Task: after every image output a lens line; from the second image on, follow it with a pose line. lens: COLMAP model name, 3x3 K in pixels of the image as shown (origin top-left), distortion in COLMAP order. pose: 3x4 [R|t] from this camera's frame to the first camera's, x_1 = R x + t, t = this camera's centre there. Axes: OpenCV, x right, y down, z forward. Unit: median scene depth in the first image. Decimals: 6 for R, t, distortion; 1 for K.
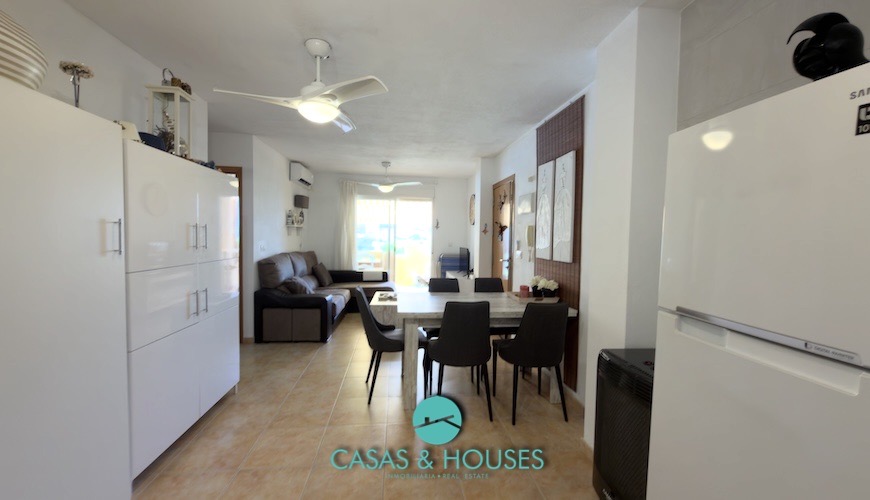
lens RADIAL K [[347.4, 0, 435.8], [0, 347.4, 248.3], [0, 0, 1]] dist [0.000989, 0.000020]
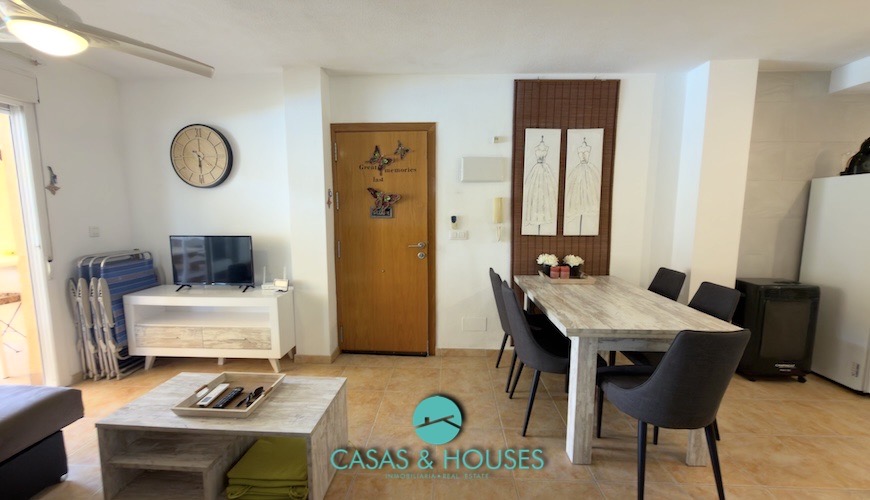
lens RADIAL K [[347.4, 0, 435.8], [0, 347.4, 248.3], [0, 0, 1]] dist [0.000989, 0.000020]
pose [[0.153799, -0.132678, 0.979154, -0.340615], [0.036600, 0.991029, 0.128538, -0.033951], [-0.987424, 0.016068, 0.157275, 0.600674]]
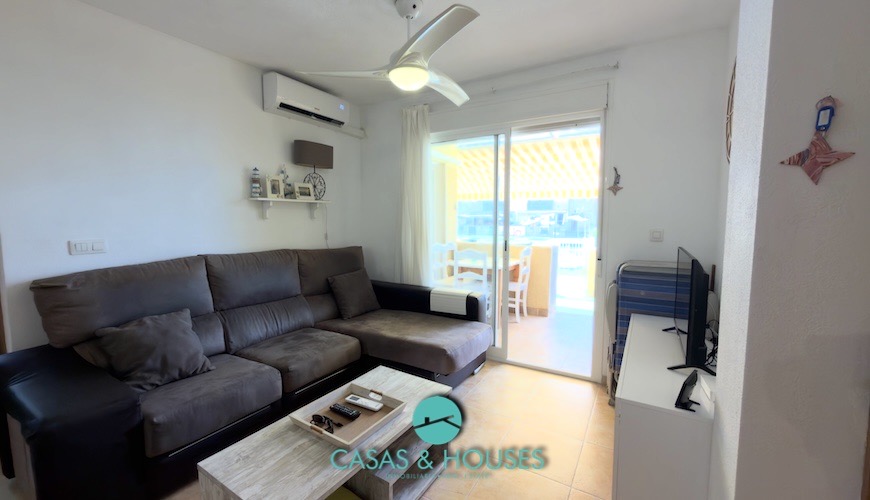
lens RADIAL K [[347.4, 0, 435.8], [0, 347.4, 248.3], [0, 0, 1]] dist [0.000989, 0.000020]
pose [[0.797742, 0.030172, -0.602243, 0.085947], [-0.004925, 0.999040, 0.043528, -0.014139], [0.602979, -0.031758, 0.797125, 0.652726]]
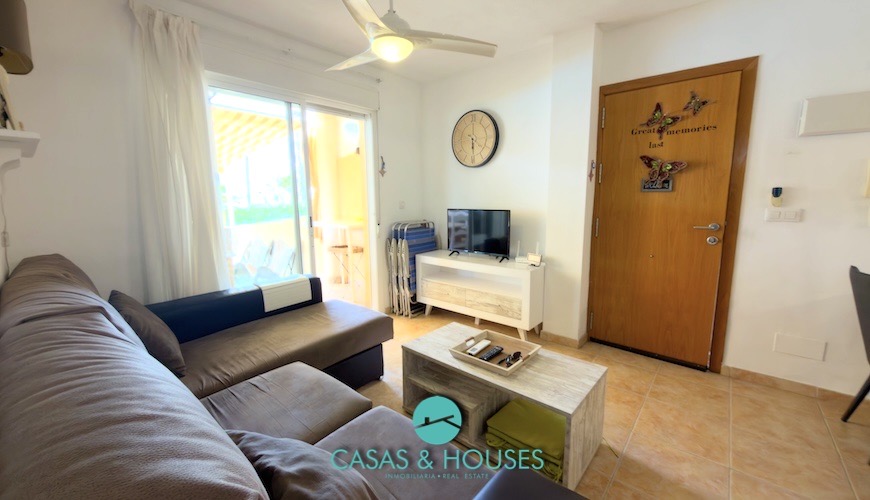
lens RADIAL K [[347.4, 0, 435.8], [0, 347.4, 248.3], [0, 0, 1]] dist [0.000989, 0.000020]
pose [[0.726342, -0.131614, 0.674615, -0.334742], [0.048925, 0.988906, 0.140255, -0.020115], [-0.685590, -0.068868, 0.724723, 0.631367]]
